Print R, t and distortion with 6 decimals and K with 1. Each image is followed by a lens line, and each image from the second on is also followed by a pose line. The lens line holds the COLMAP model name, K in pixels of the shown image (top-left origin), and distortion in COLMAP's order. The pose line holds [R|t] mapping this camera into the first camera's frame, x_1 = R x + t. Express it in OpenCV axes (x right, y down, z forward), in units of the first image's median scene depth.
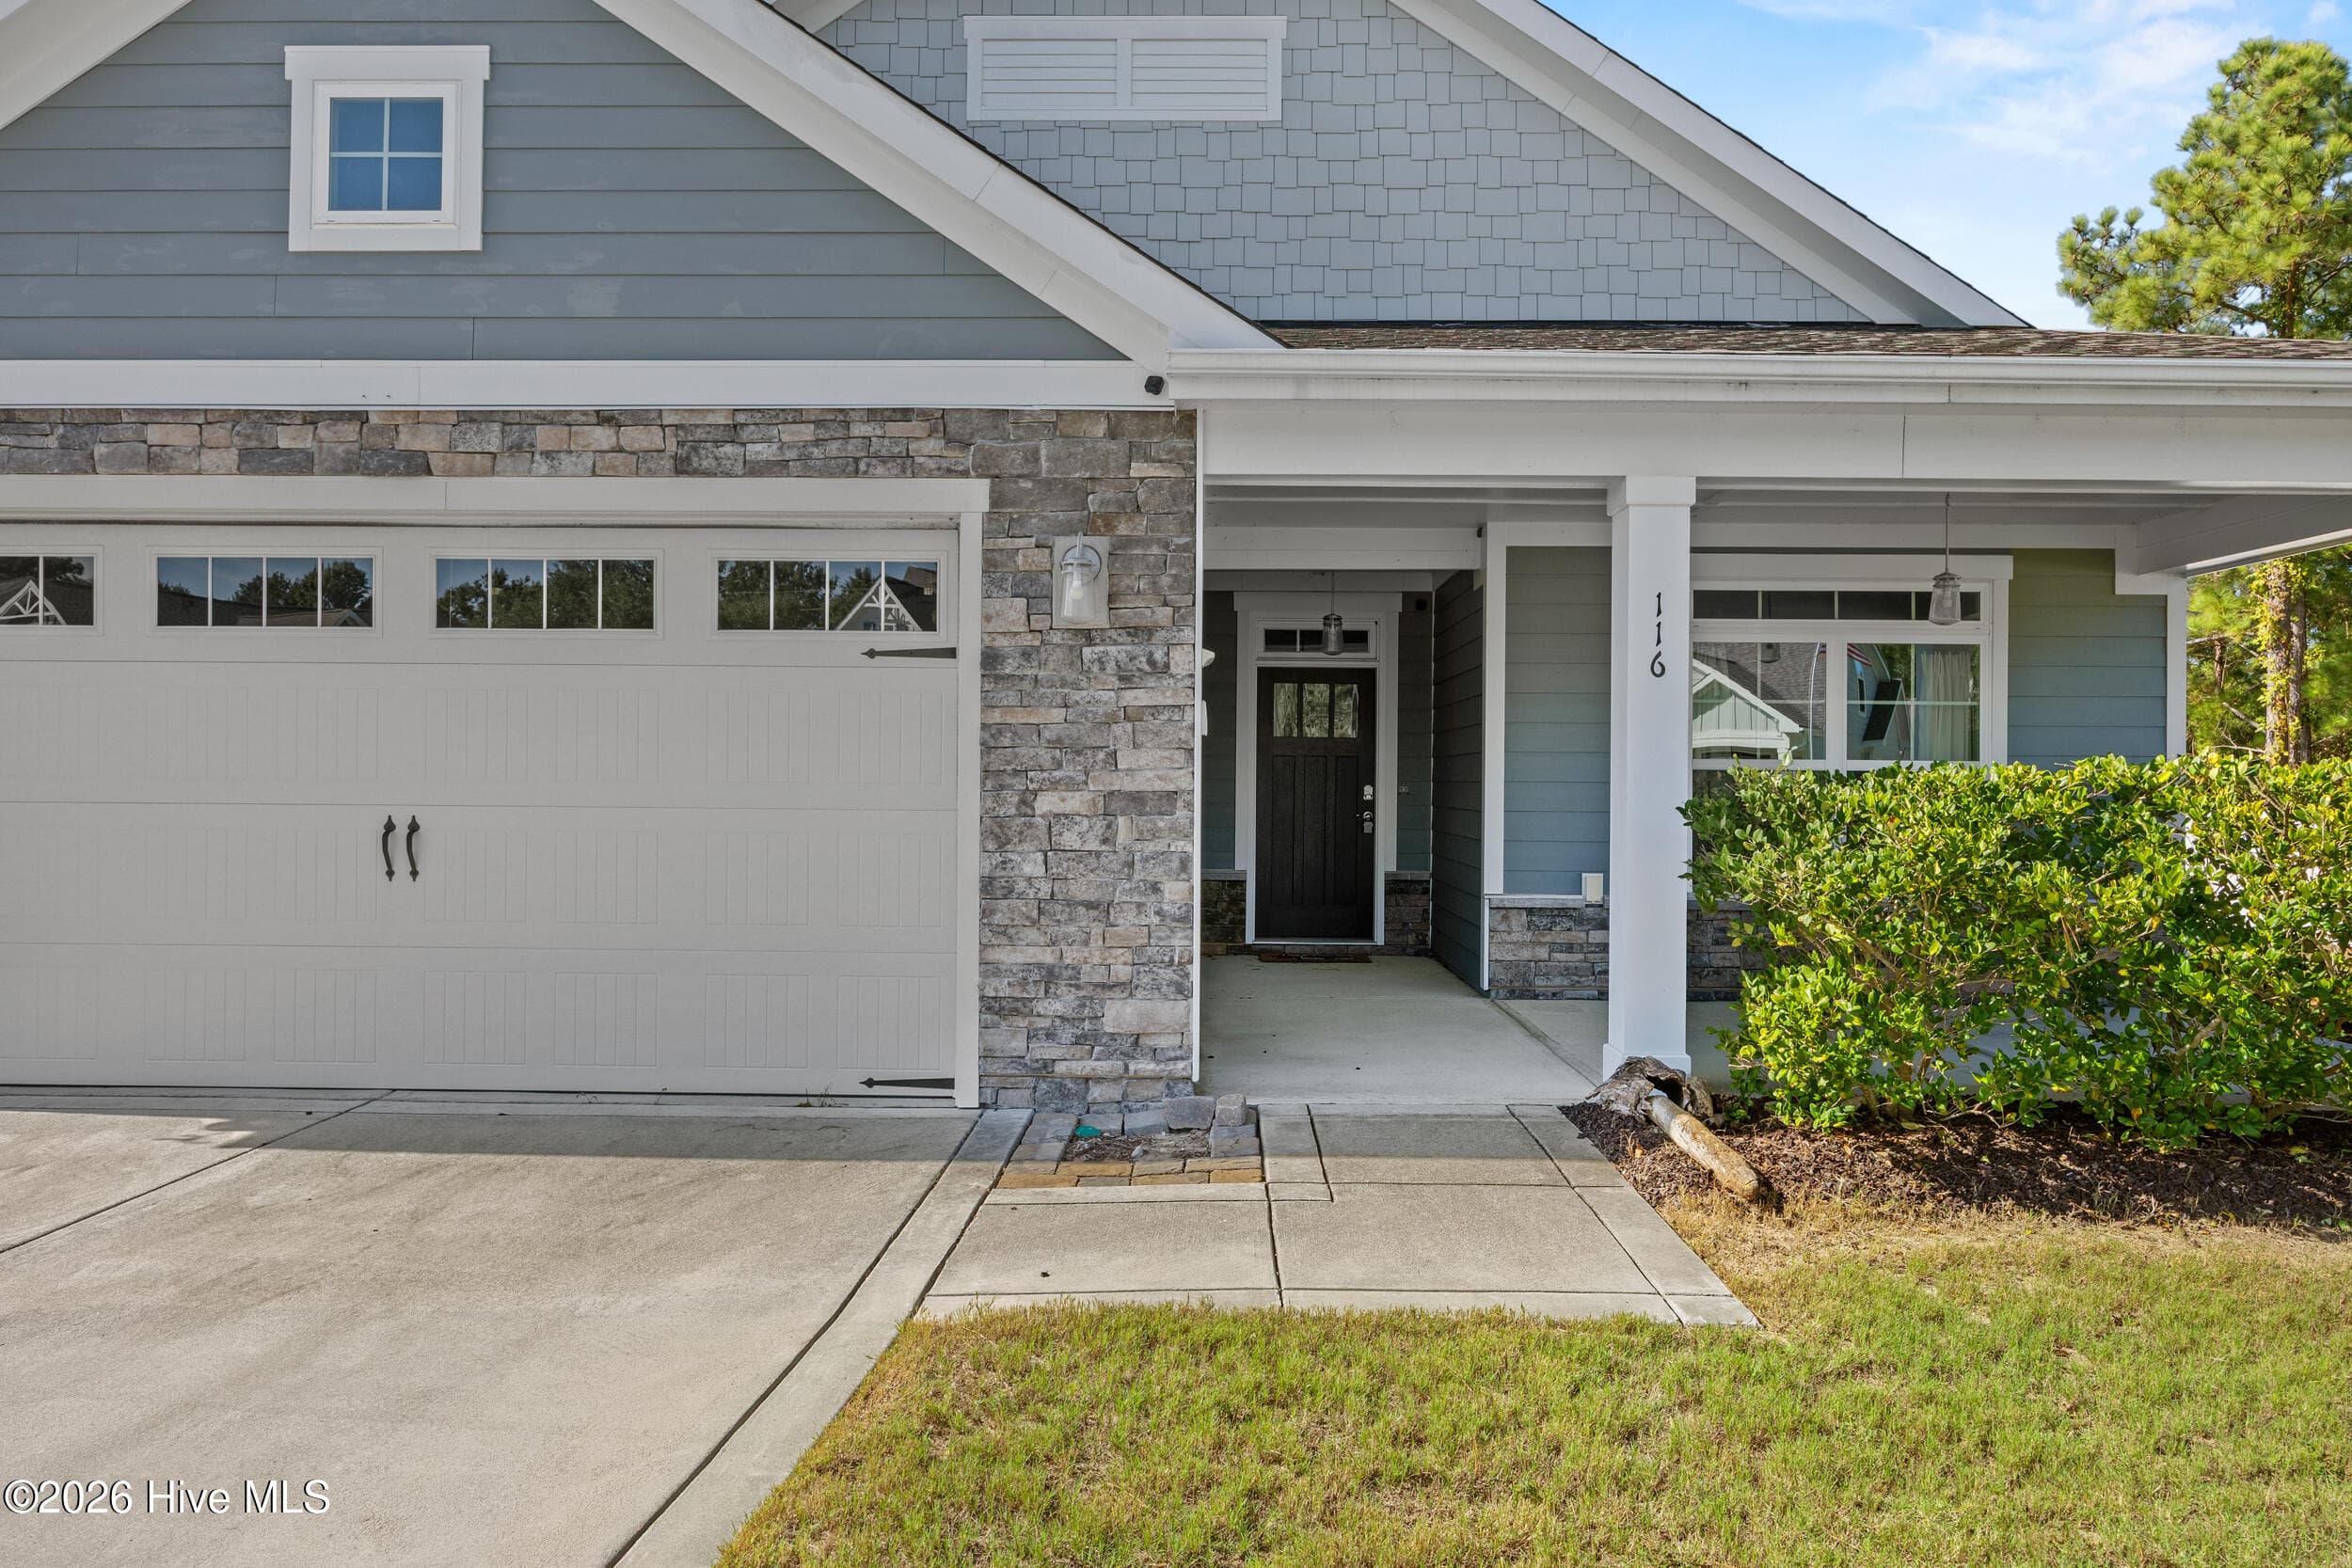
lens RADIAL K [[1507.7, 0, 1176.0], [0, 1507.7, 784.0], [0, 0, 1]] dist [-0.004156, 0.000272]
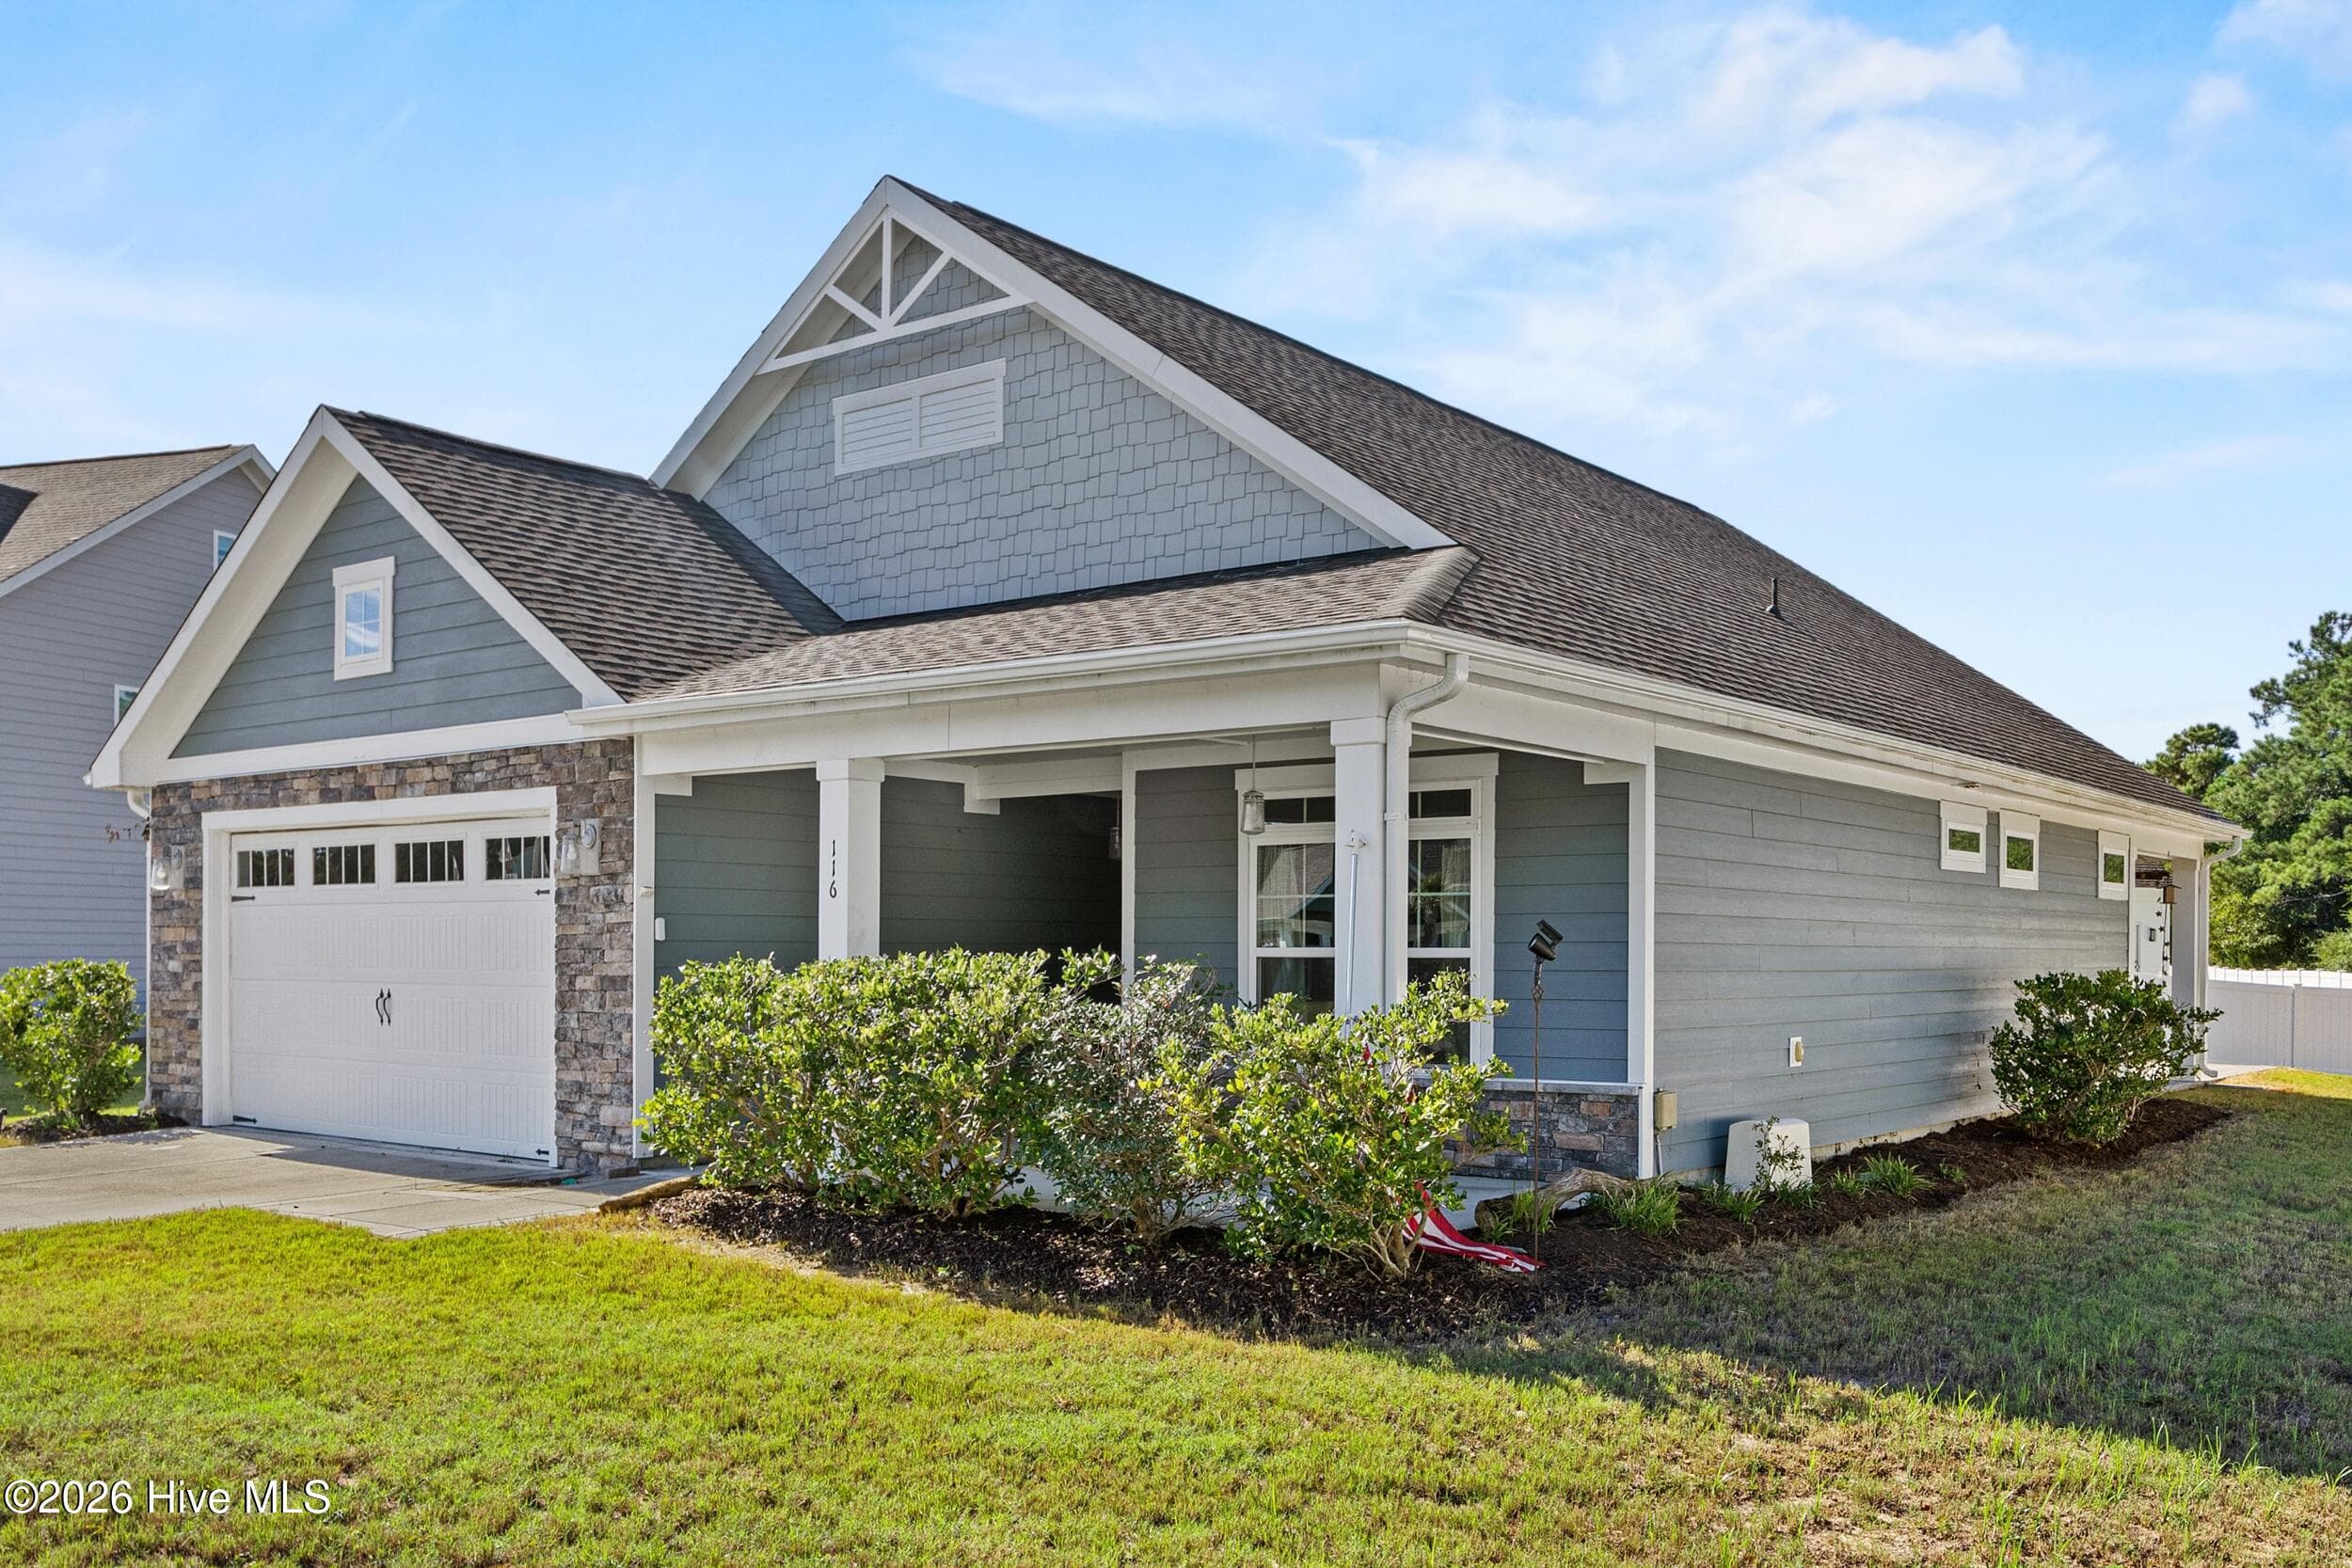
lens RADIAL K [[1950.4, 0, 1294.7], [0, 1950.4, 971.2], [0, 0, 1]] dist [-0.001876, 0.008643]
pose [[0.822561, 0.000788, -0.568677, 1.727692], [0.002567, 0.999984, 0.005100, -0.008927], [0.568671, -0.005655, 0.822545, -0.292603]]
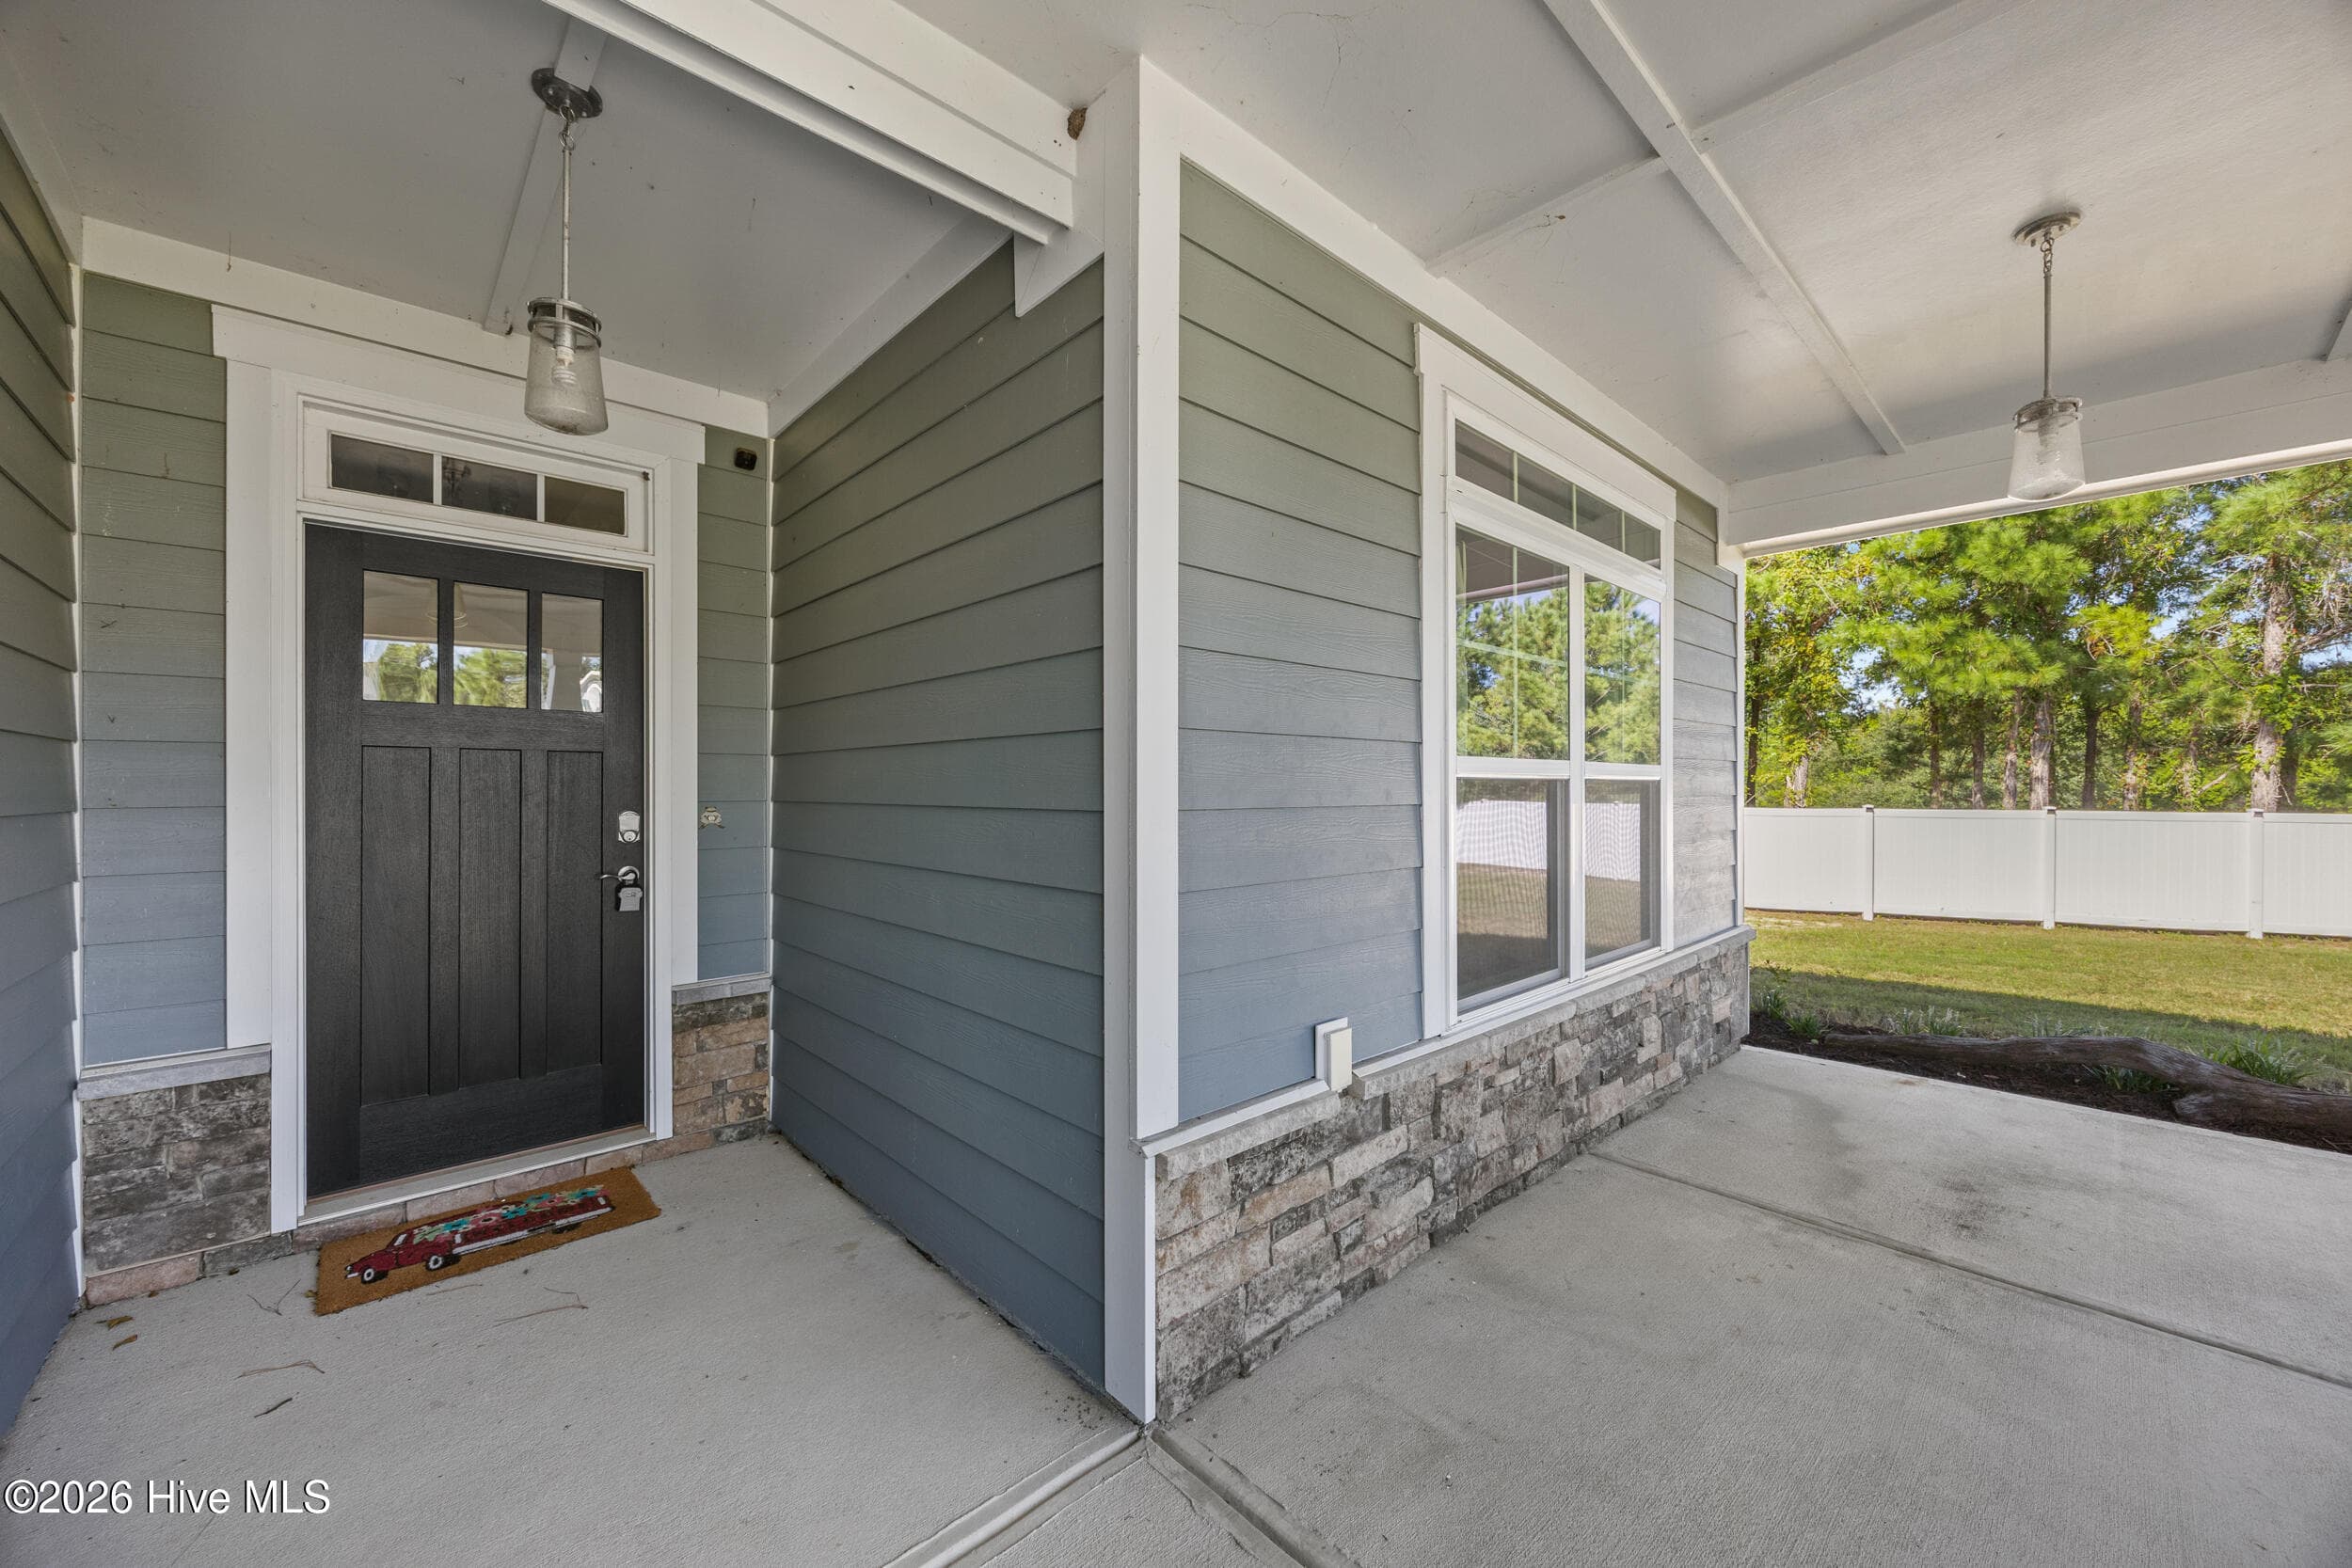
lens RADIAL K [[896.4, 0, 1182.7], [0, 896.4, 783.5], [0, 0, 1]] dist [-0.000893, 0.000243]
pose [[0.718047, -0.009193, 0.695934, 0.100494], [0.008269, 0.999955, 0.004677, -0.014435], [-0.695946, 0.002396, 0.718090, 1.222681]]
